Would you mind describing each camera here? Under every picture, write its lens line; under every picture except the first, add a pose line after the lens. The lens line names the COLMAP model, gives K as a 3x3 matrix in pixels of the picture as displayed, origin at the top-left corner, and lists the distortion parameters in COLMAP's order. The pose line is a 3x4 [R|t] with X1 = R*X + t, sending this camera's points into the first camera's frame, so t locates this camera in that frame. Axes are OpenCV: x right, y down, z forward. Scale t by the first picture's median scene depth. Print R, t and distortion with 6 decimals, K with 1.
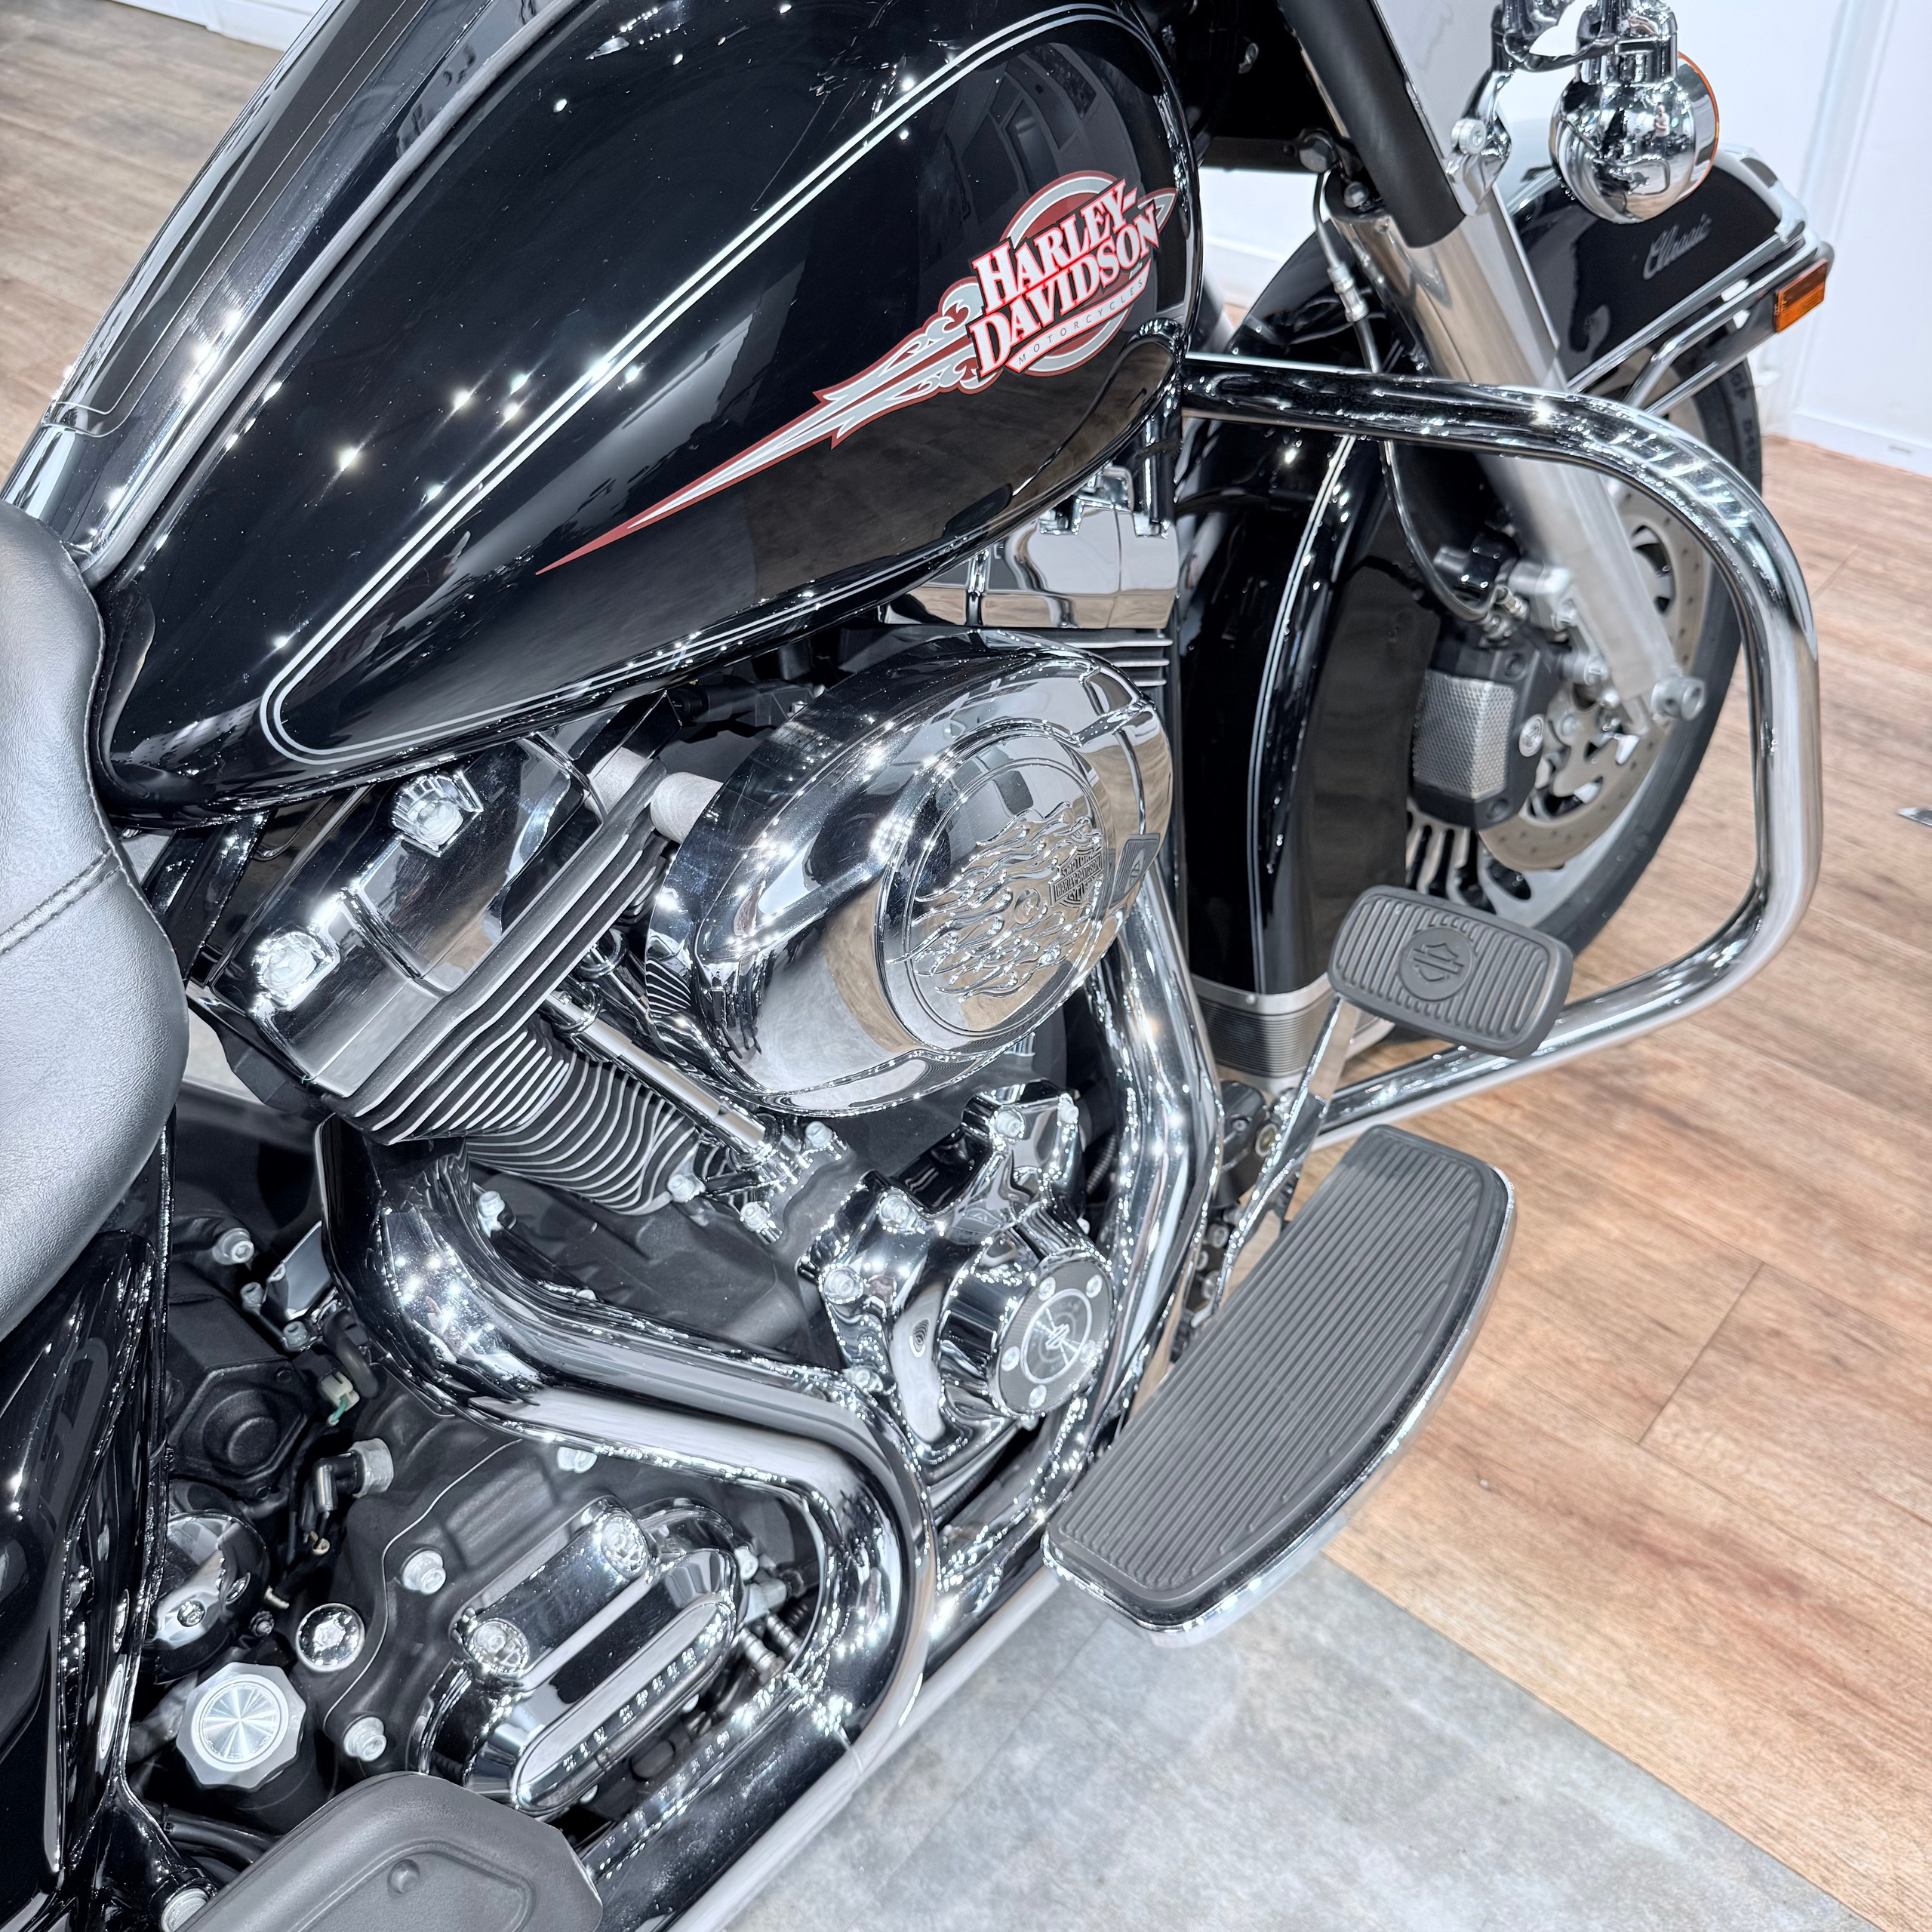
lens RADIAL K [[1812.6, 0, 963.7], [0, 1812.6, 977.4], [0, 0, 1]] dist [0.147875, -0.315478]
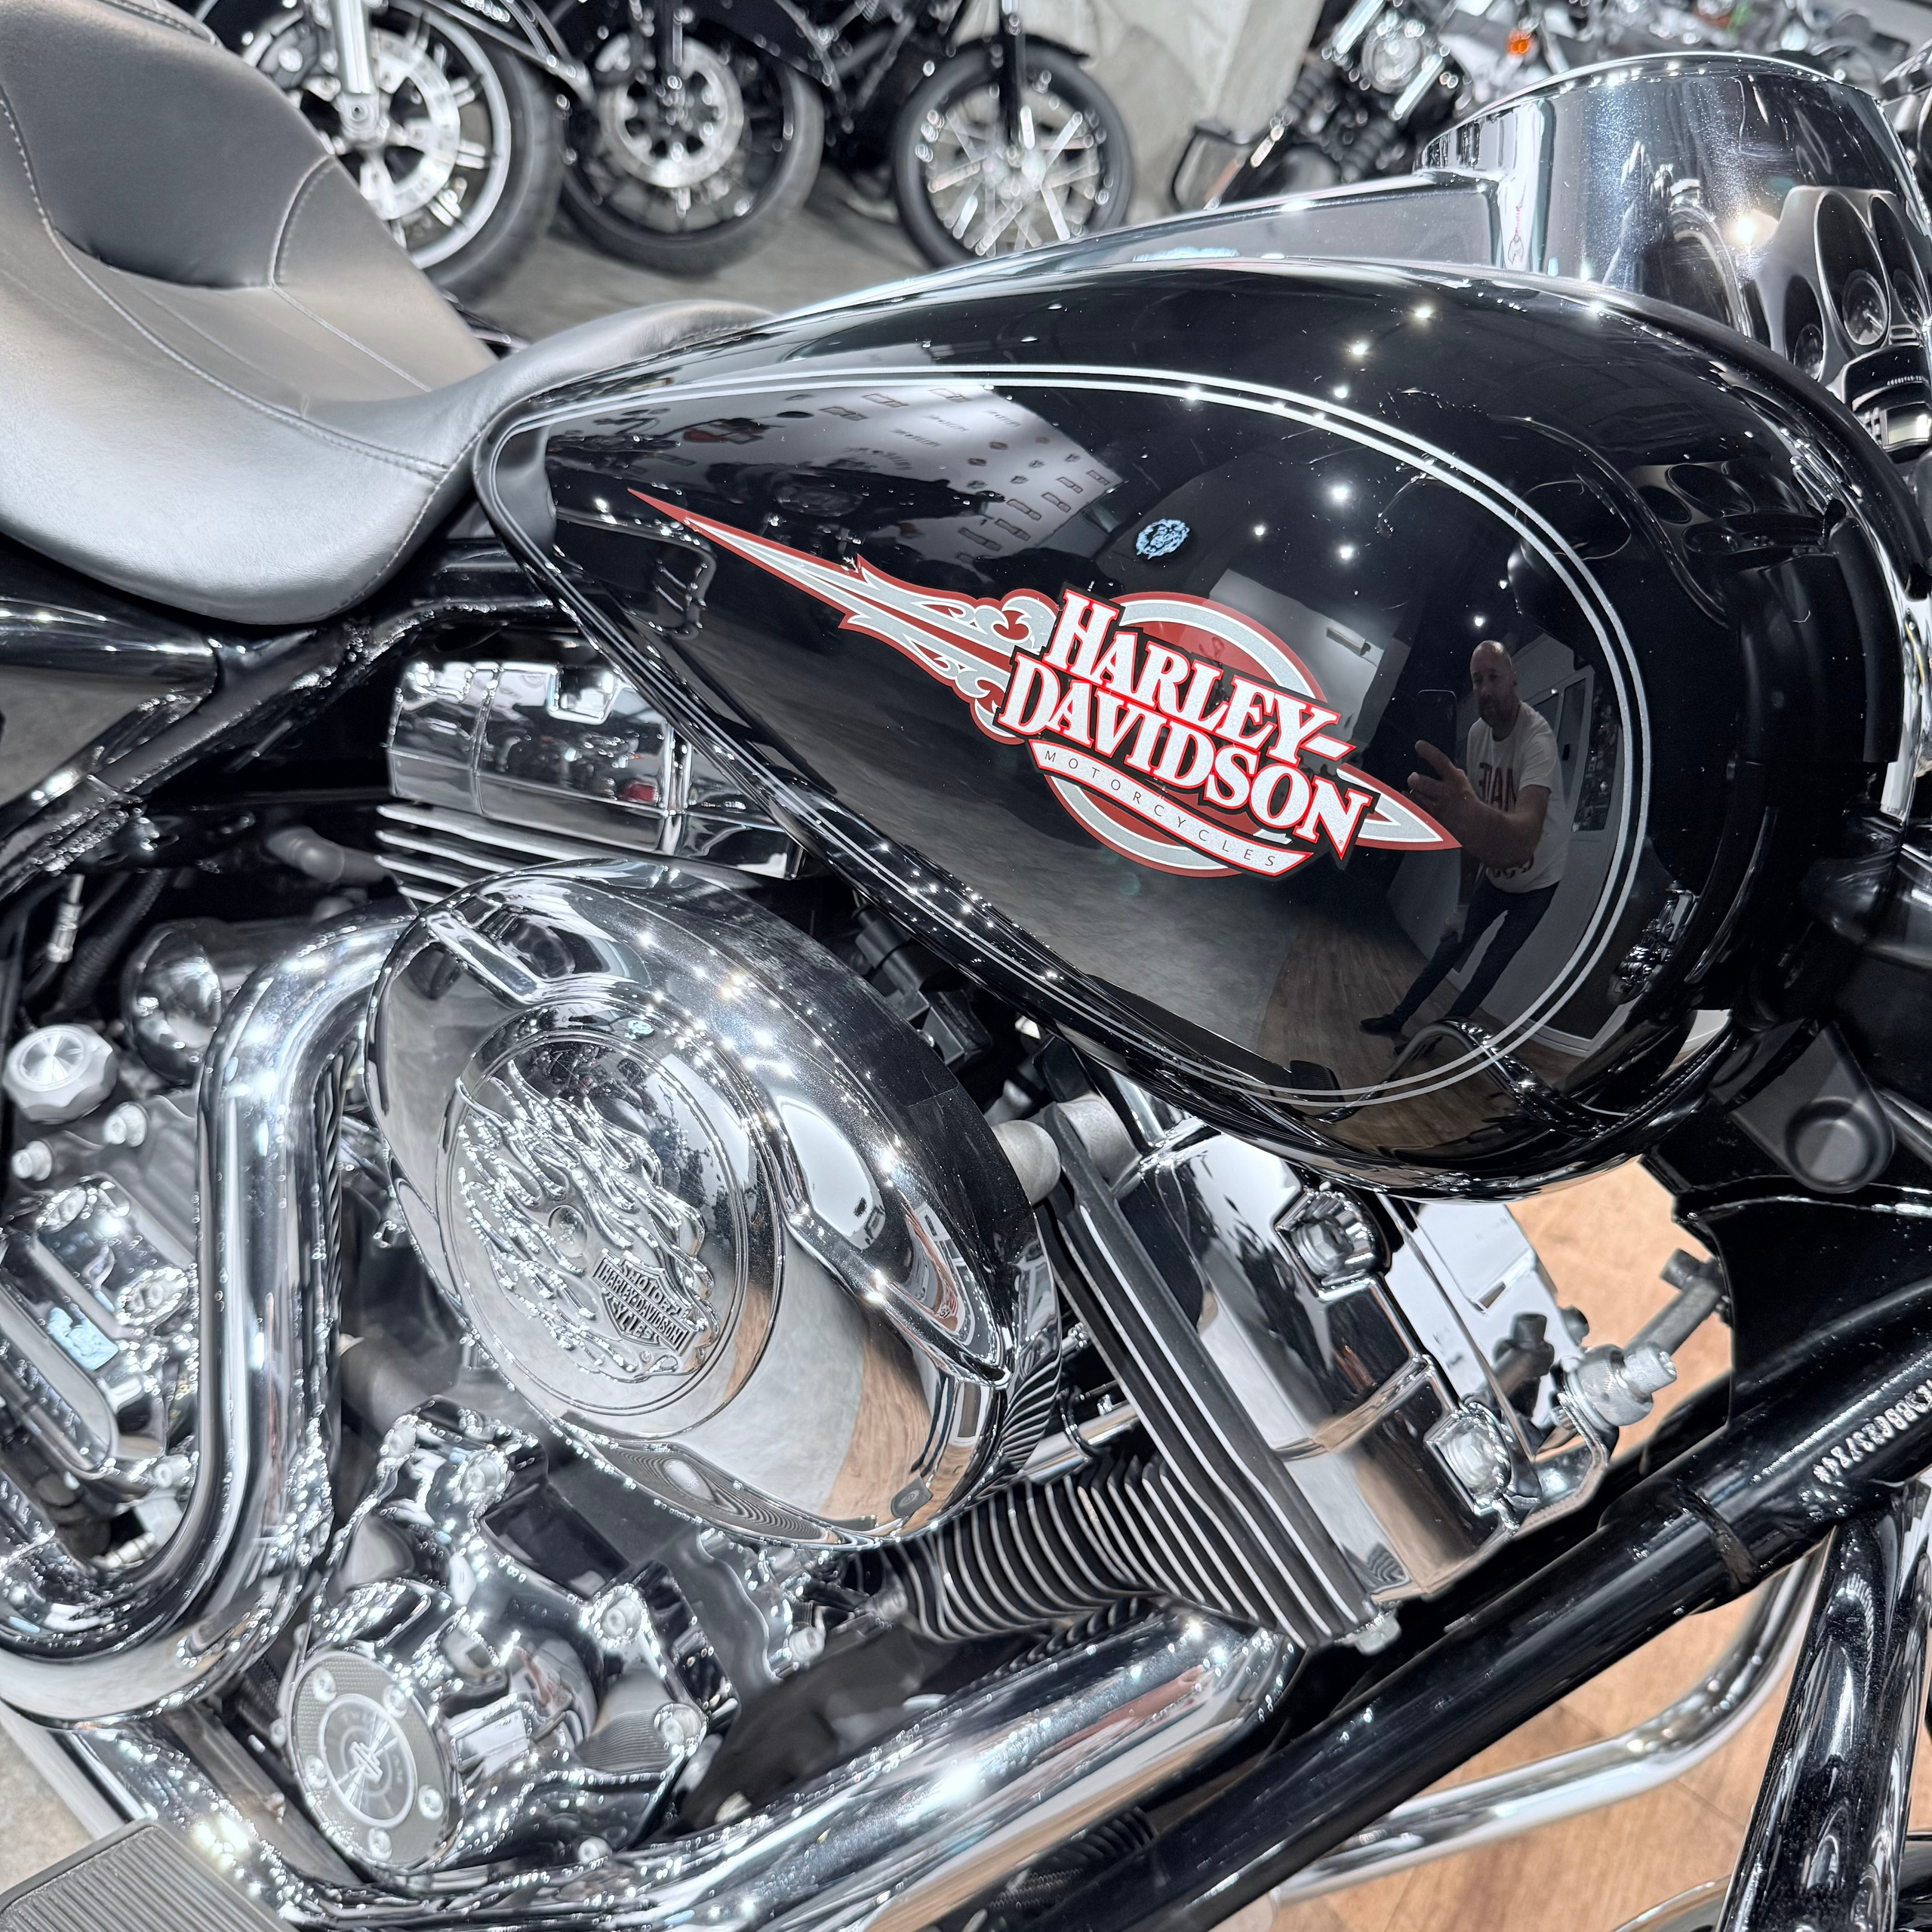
lens RADIAL K [[1799.0, 0, 966.0], [0, 1799.0, 966.0], [0, 0, 1]] dist [0.140723, -0.282440]
pose [[0.114943, 0.600834, -0.791067, 0.546517], [-0.860789, 0.457716, 0.222573, -0.374511], [0.495813, 0.655358, 0.569802, 0.566488]]
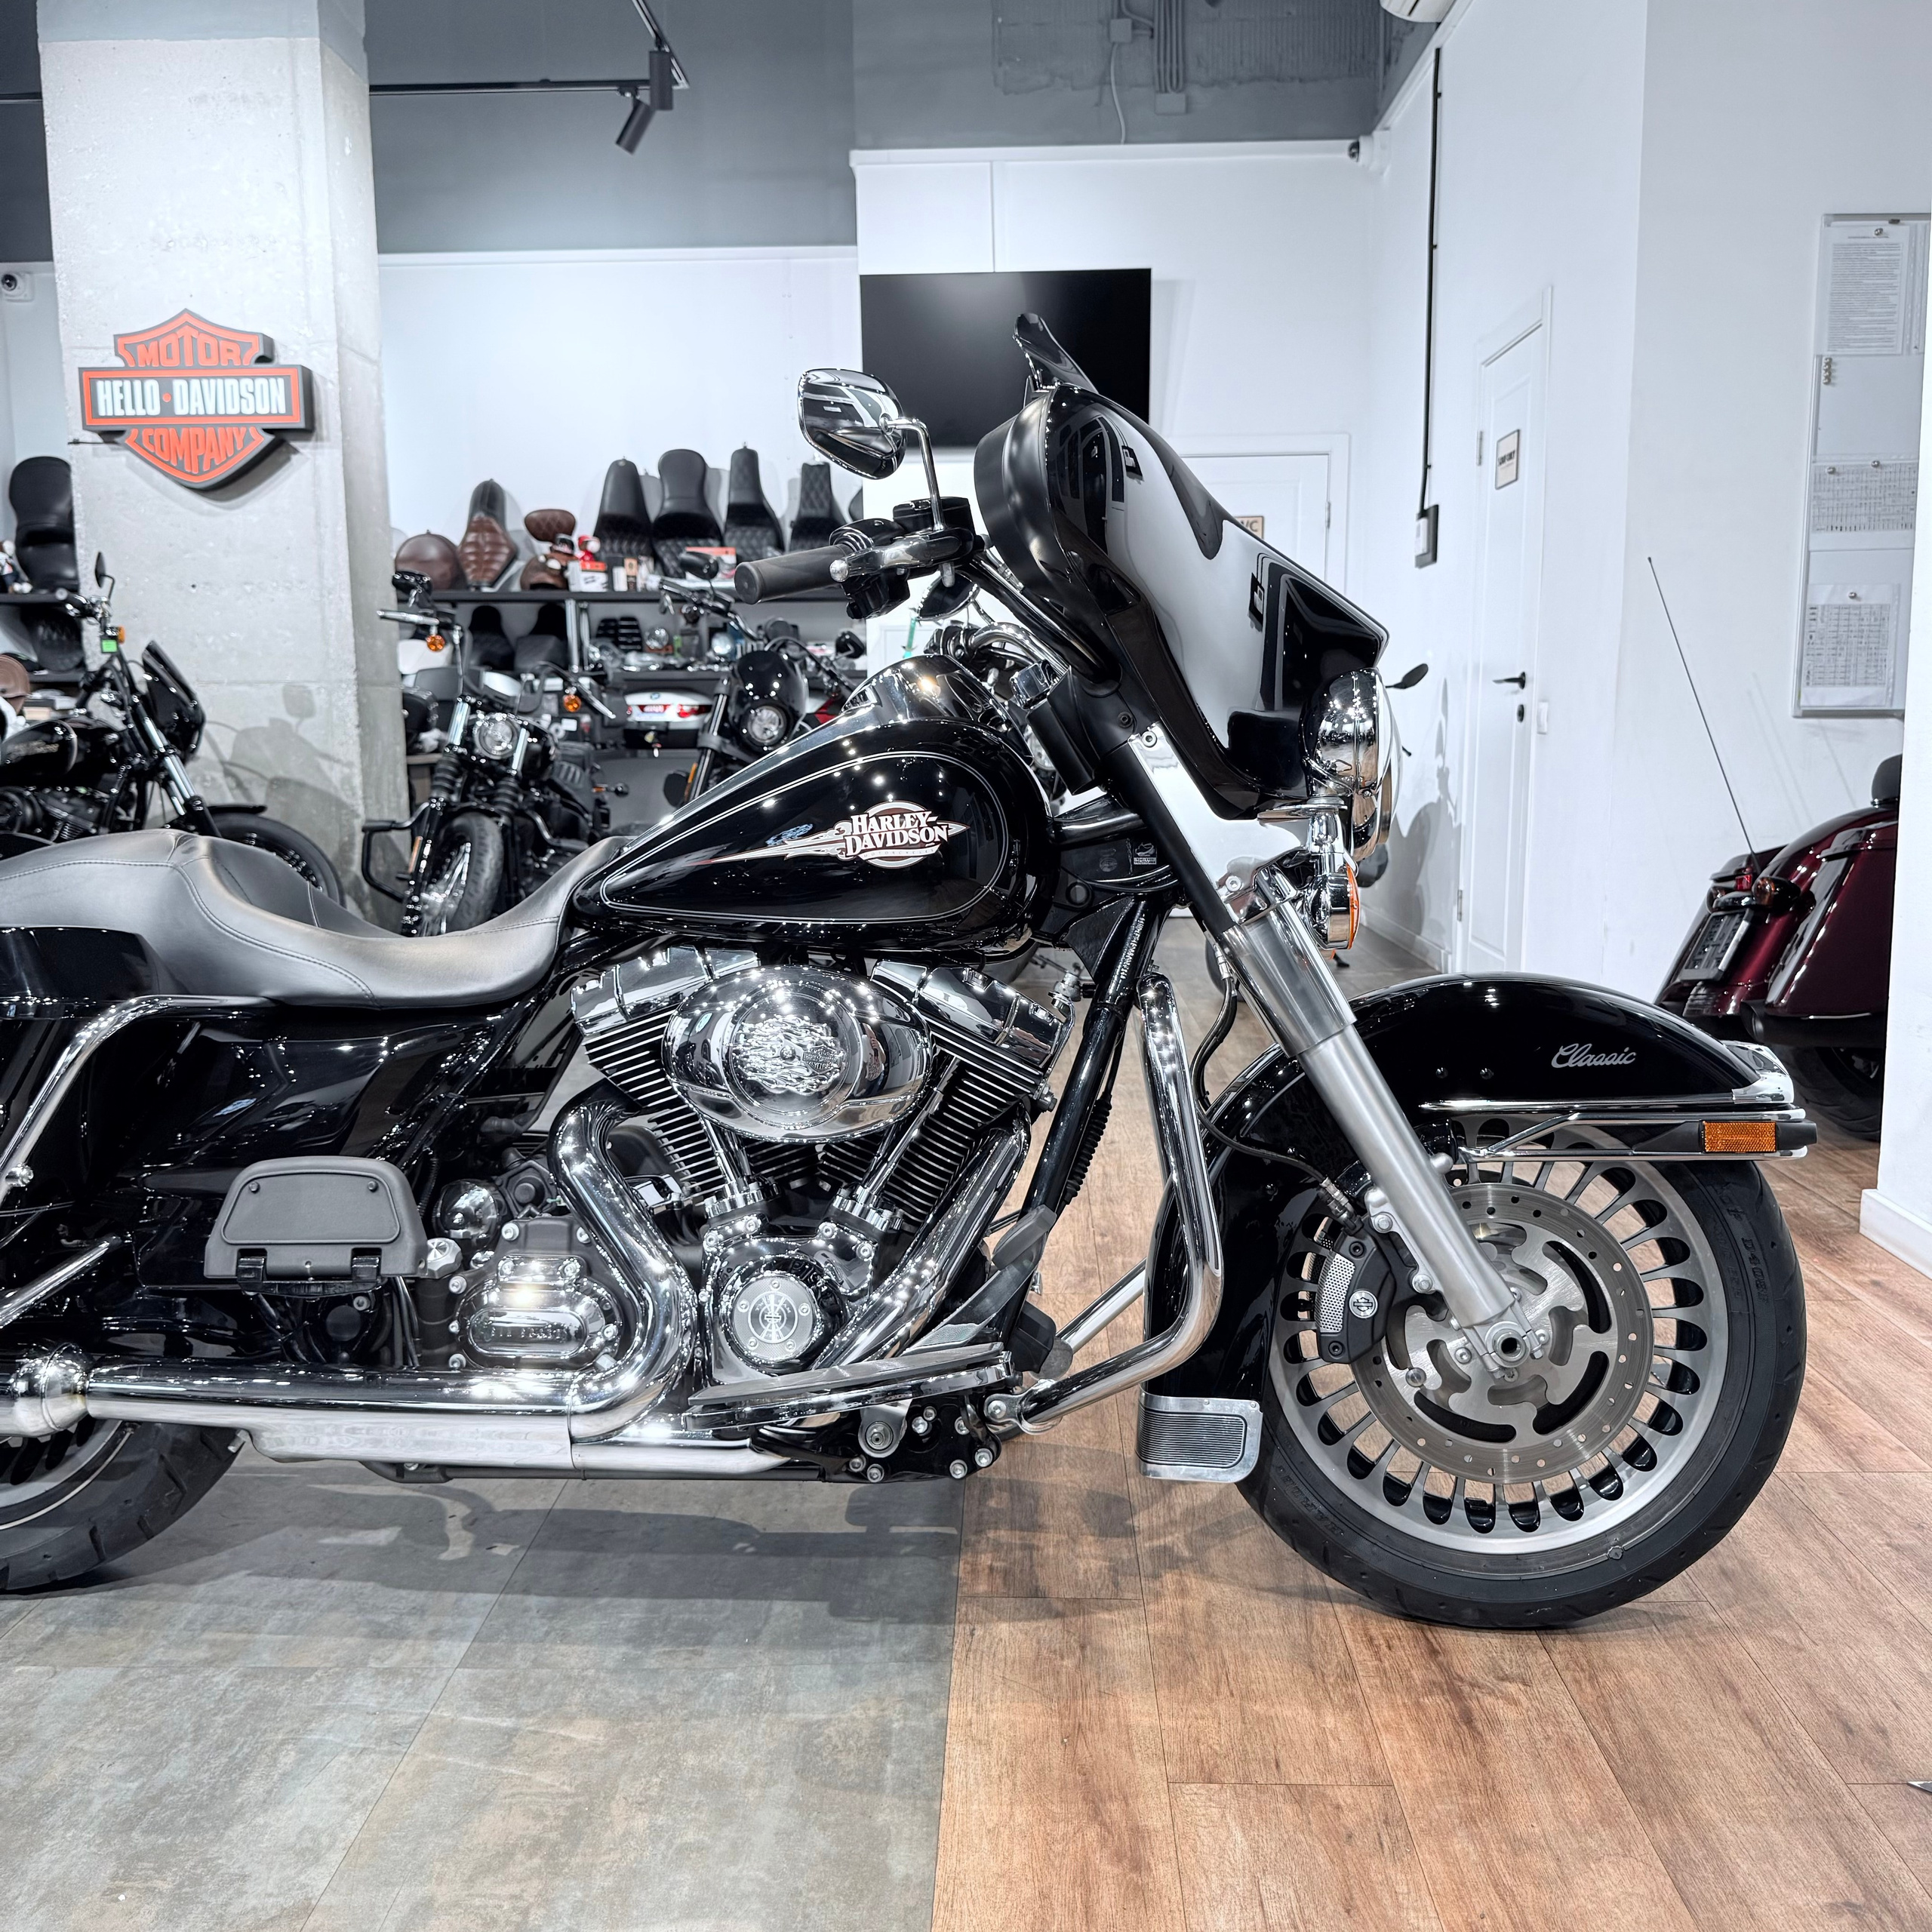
lens RADIAL K [[1800.1, 0, 970.8], [0, 1800.1, 967.4], [0, 0, 1]] dist [0.163548, -0.368595]
pose [[0.634204, 0.167442, -0.754817, 1.875520], [-0.550341, 0.783475, -0.288603, 0.406107], [0.543056, 0.598440, 0.589033, -0.318865]]
